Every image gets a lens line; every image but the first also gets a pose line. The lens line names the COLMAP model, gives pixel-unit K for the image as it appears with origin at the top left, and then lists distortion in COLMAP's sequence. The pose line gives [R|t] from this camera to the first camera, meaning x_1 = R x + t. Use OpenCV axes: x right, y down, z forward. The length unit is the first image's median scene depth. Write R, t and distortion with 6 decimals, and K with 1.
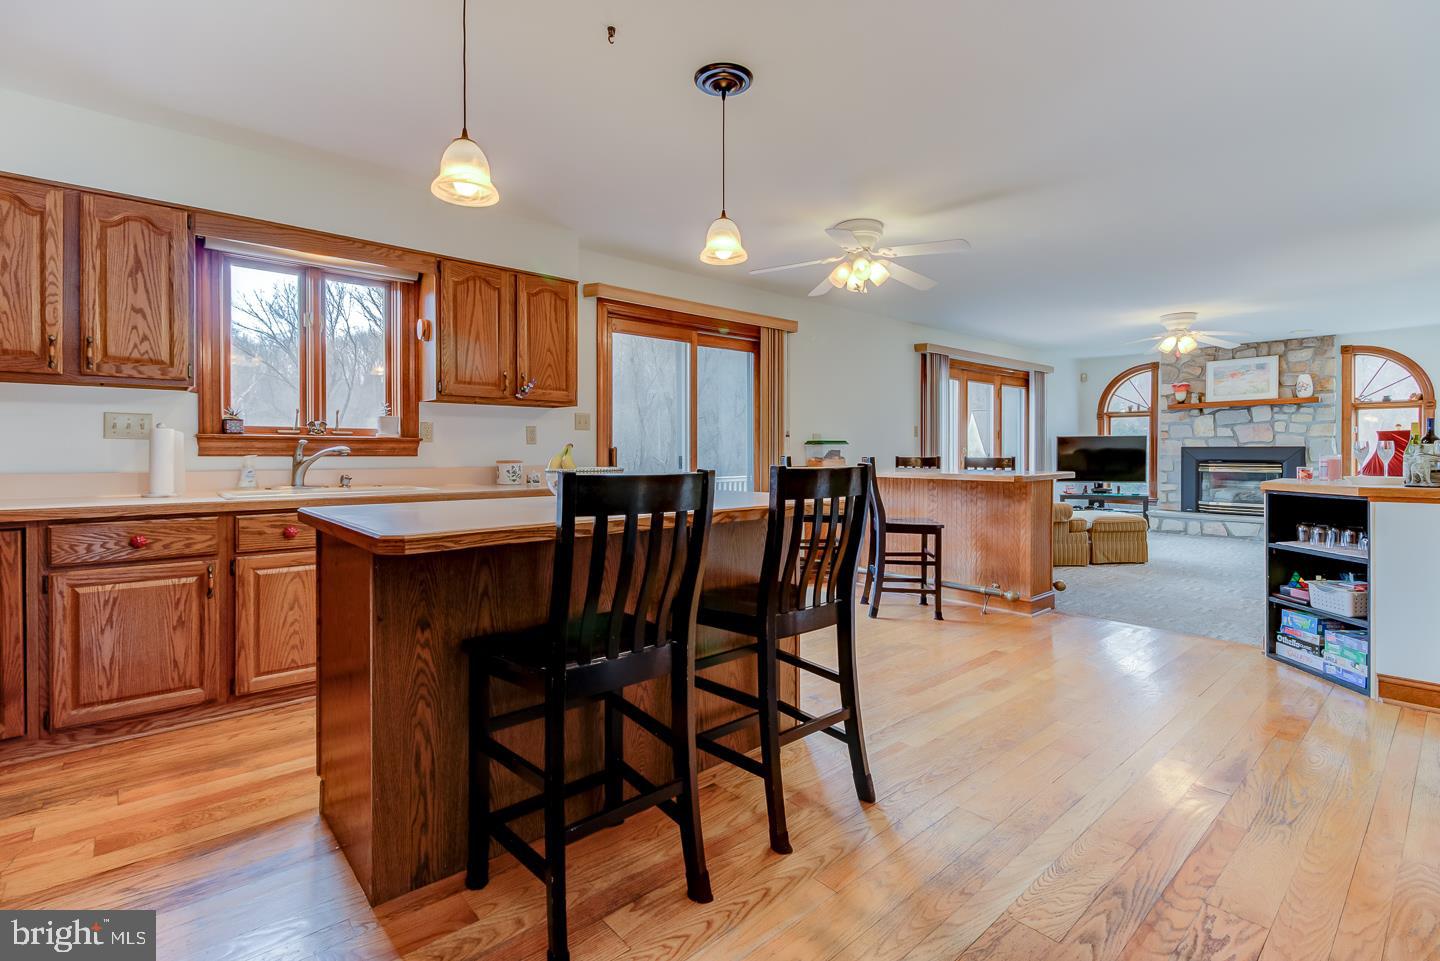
lens RADIAL K [[662.1, 0, 718.7], [0, 662.1, 456.4], [0, 0, 1]] dist [0.016358, -0.012925]
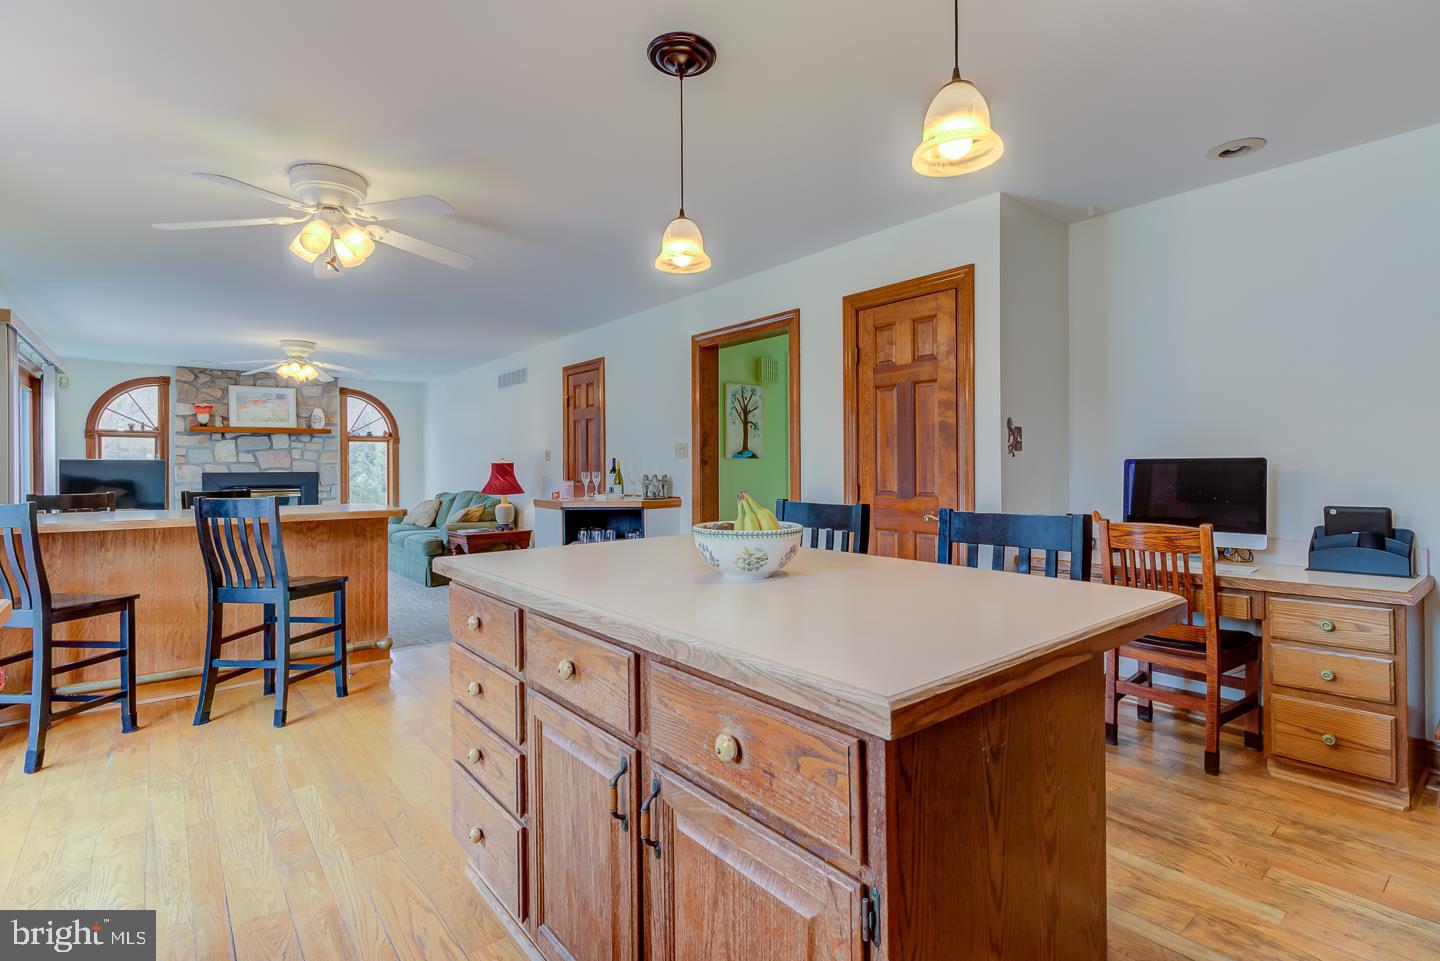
lens RADIAL K [[685.3, 0, 715.9], [0, 685.3, 467.9], [0, 0, 1]] dist [-0.000090, -0.000232]
pose [[0.035178, -0.000725, 0.999381, -0.583034], [0.014132, 0.999900, 0.000228, -0.028259], [-0.999281, 0.014115, 0.035184, 0.627643]]
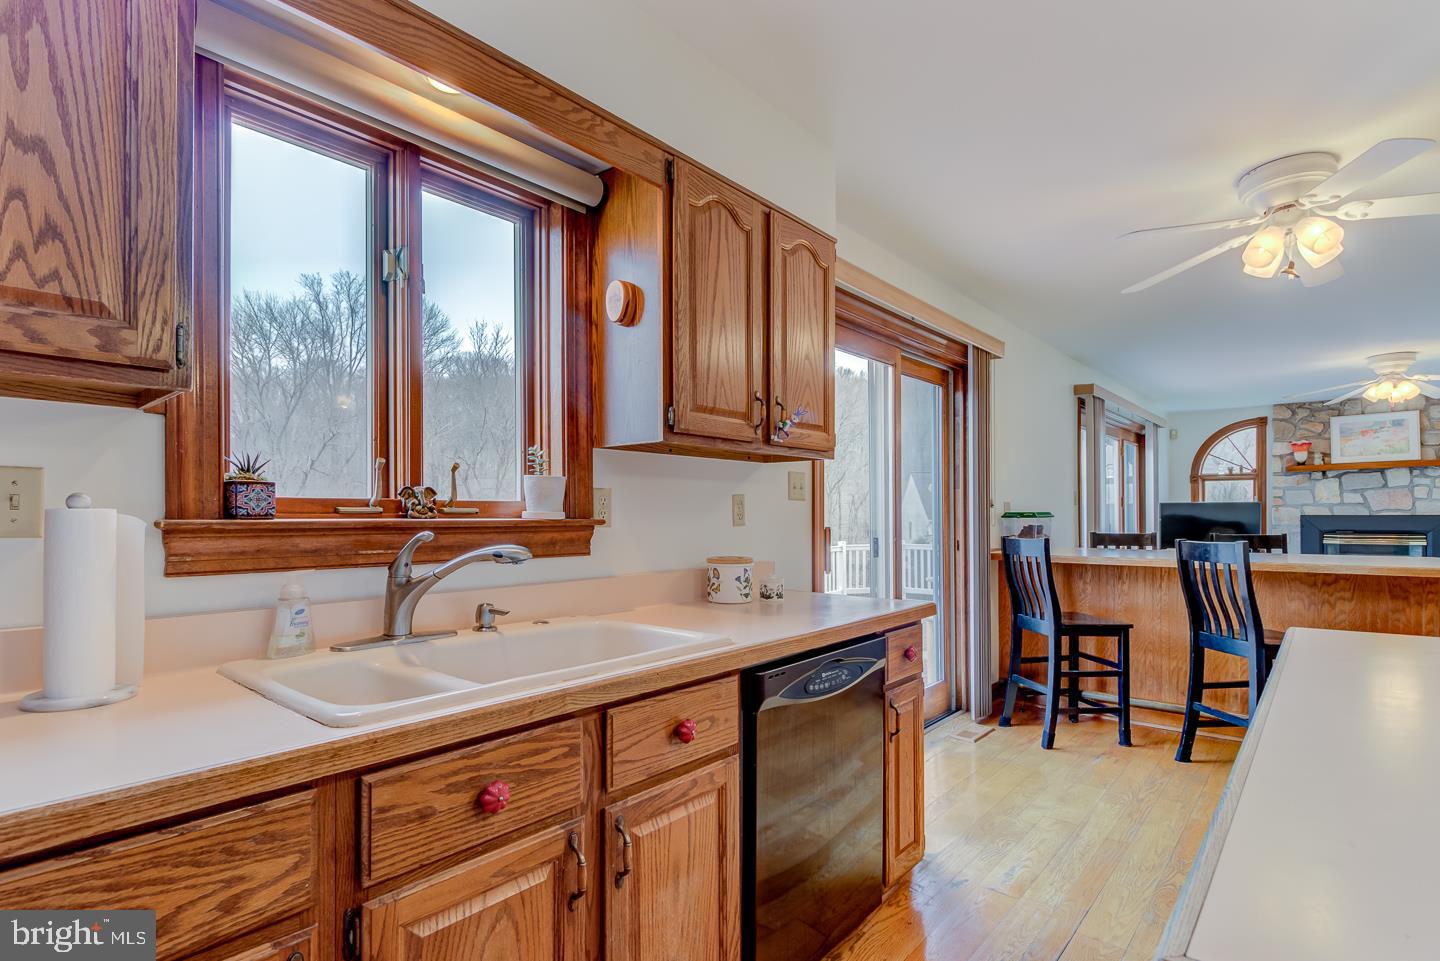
lens RADIAL K [[710.3, 0, 719.7], [0, 710.3, 511.5], [0, 0, 1]] dist [0.022281, -0.017824]
pose [[0.989691, -0.003228, 0.143183, -0.456976], [0.005130, 0.999903, -0.012912, -0.027500], [-0.143127, 0.013513, 0.989612, 0.473961]]
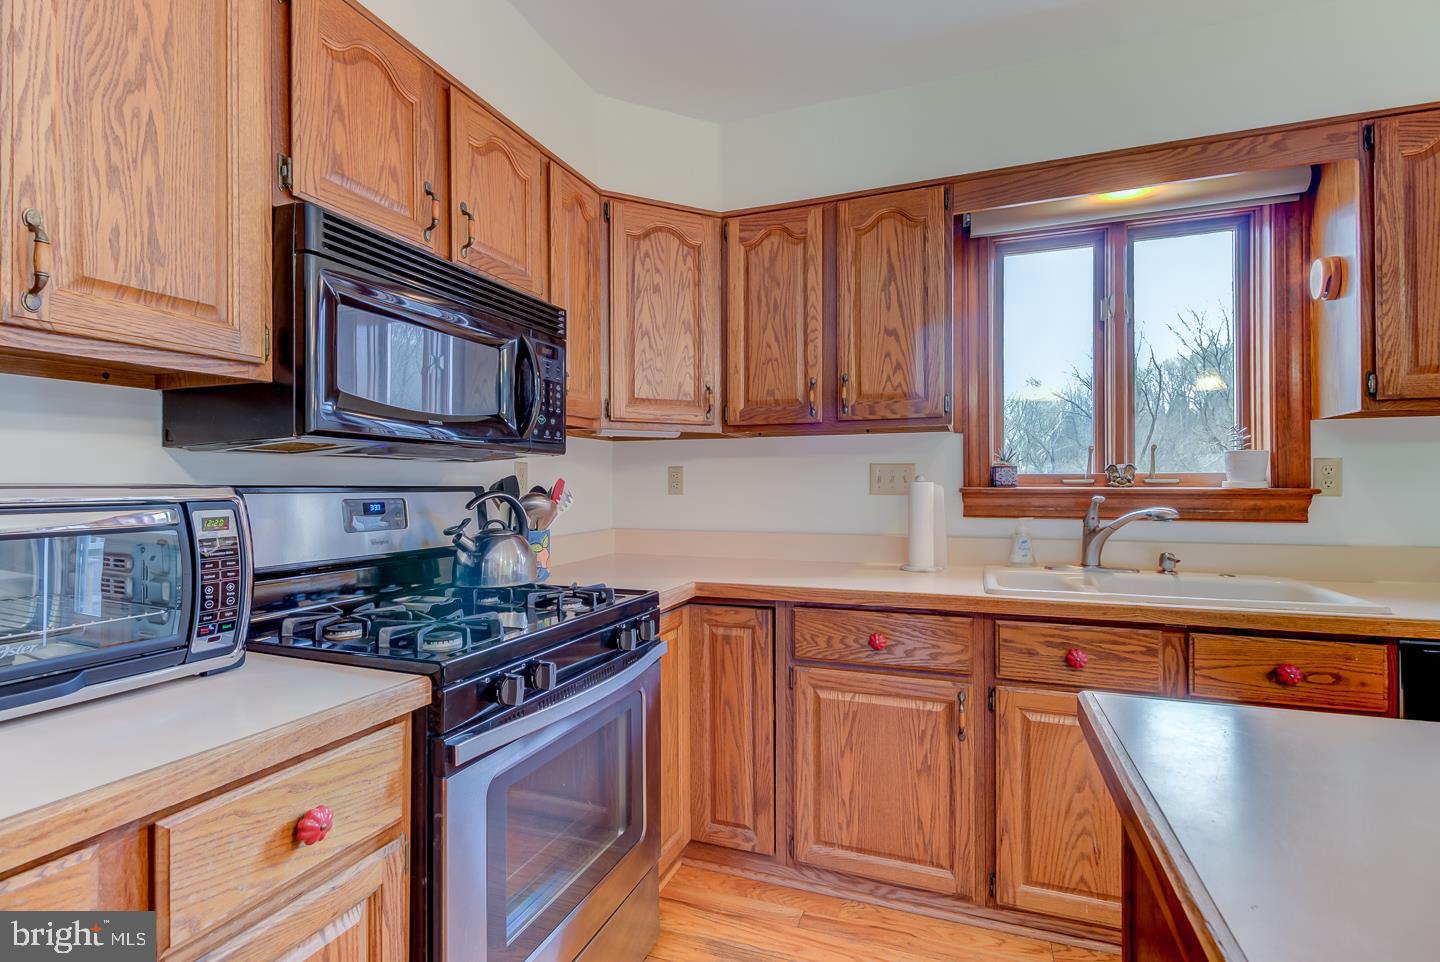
lens RADIAL K [[671.2, 0, 723.4], [0, 671.2, 483.7], [0, 0, 1]] dist [0.016771, -0.012368]
pose [[0.476913, -0.005993, -0.878930, -0.213131], [-0.002194, 0.999966, -0.008008, -0.027467], [0.878948, 0.005747, 0.476883, 0.349661]]
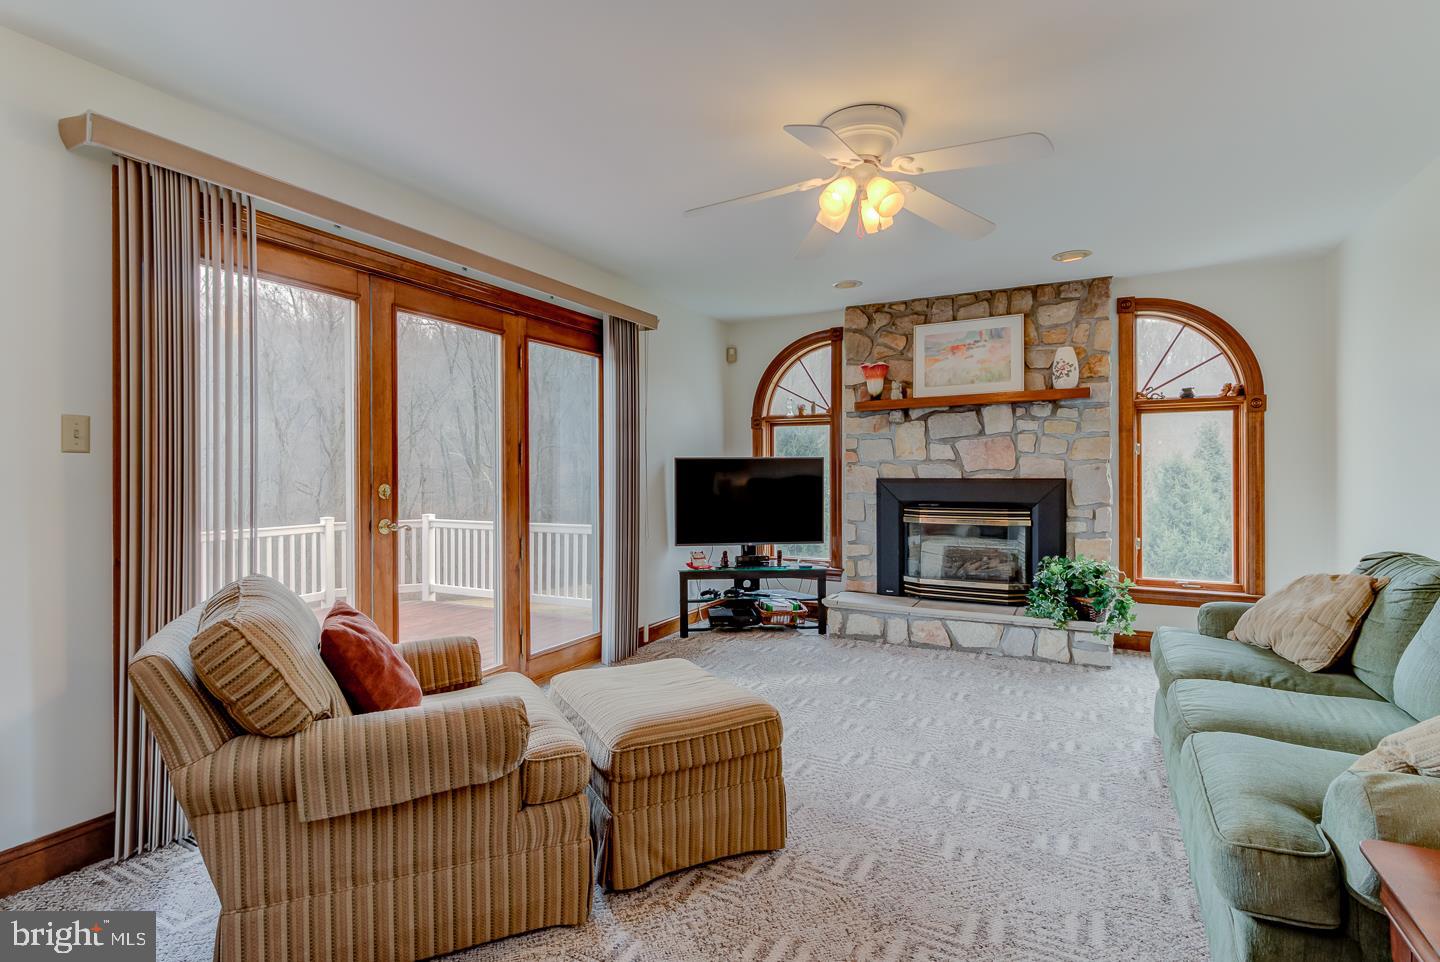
lens RADIAL K [[714.1, 0, 702.6], [0, 714.1, 475.9], [0, 0, 1]] dist [0.003042, 0.000117]
pose [[0.935500, -0.002632, 0.353316, 0.870127], [0.004911, 0.999973, -0.005553, -0.034065], [-0.353292, 0.006930, 0.935488, 1.231513]]
